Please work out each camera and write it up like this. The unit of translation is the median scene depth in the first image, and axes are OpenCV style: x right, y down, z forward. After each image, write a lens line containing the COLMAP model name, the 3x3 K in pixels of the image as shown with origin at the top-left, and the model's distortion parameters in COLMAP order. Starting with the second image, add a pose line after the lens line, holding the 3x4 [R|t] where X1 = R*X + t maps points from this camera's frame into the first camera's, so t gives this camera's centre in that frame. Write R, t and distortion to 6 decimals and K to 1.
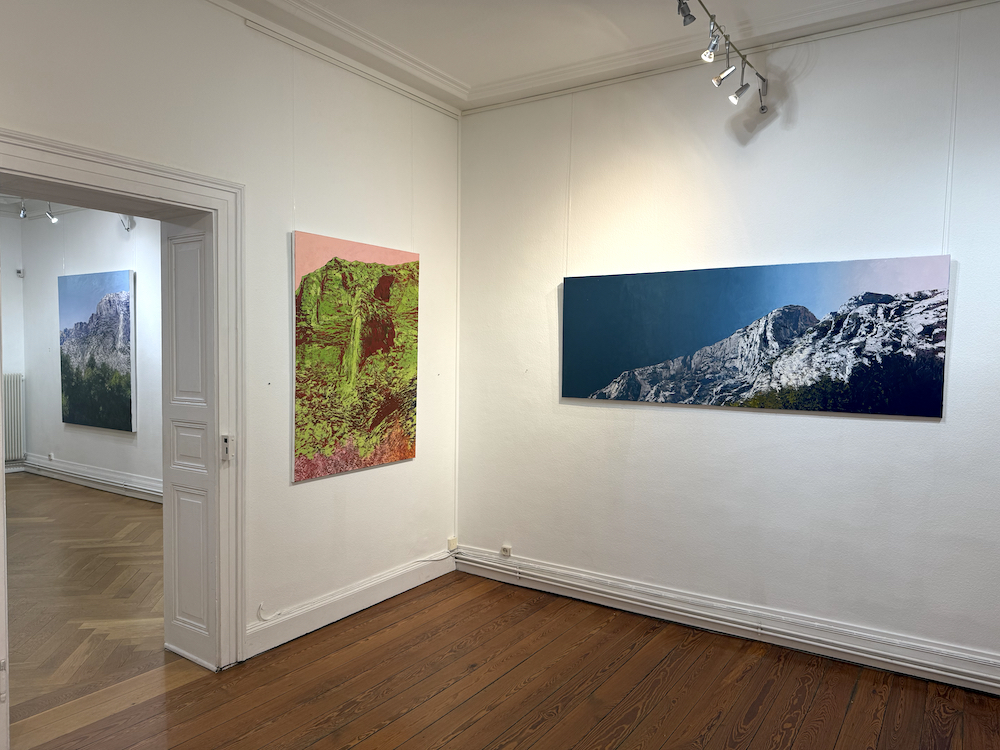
lens RADIAL K [[709.8, 0, 509.9], [0, 709.8, 375.4], [0, 0, 1]] dist [0.043984, -0.043313]
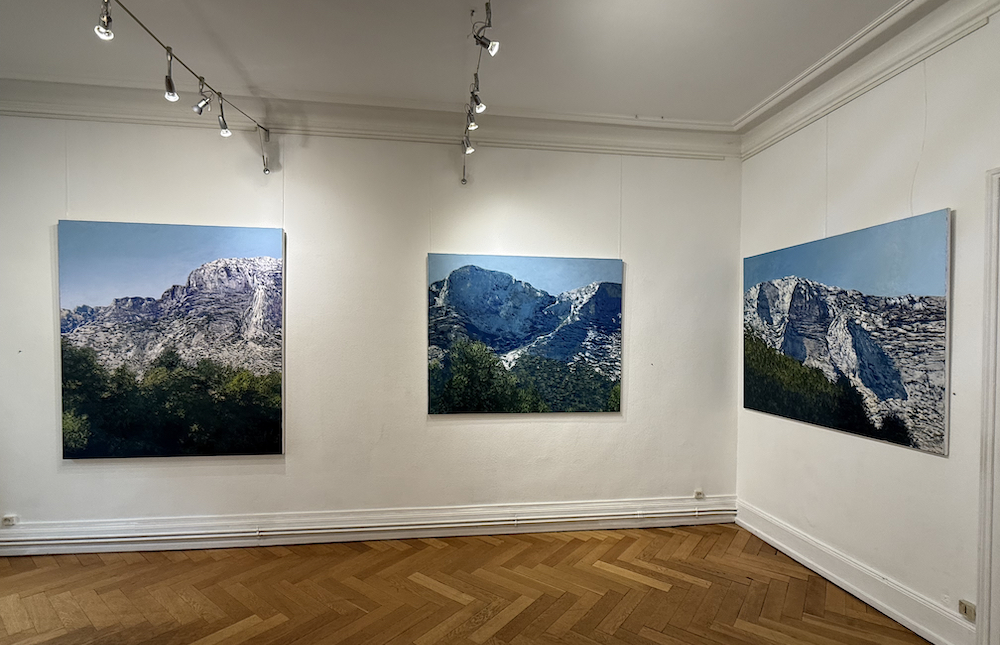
lens RADIAL K [[484.0, 0, 494.2], [0, 484.0, 345.9], [0, 0, 1]] dist [0.005861, 0.000526]
pose [[0.760691, -0.020989, 0.648775, -0.659578], [0.023345, 0.999715, 0.004970, -0.026300], [-0.648695, 0.011365, 0.760964, 0.479001]]
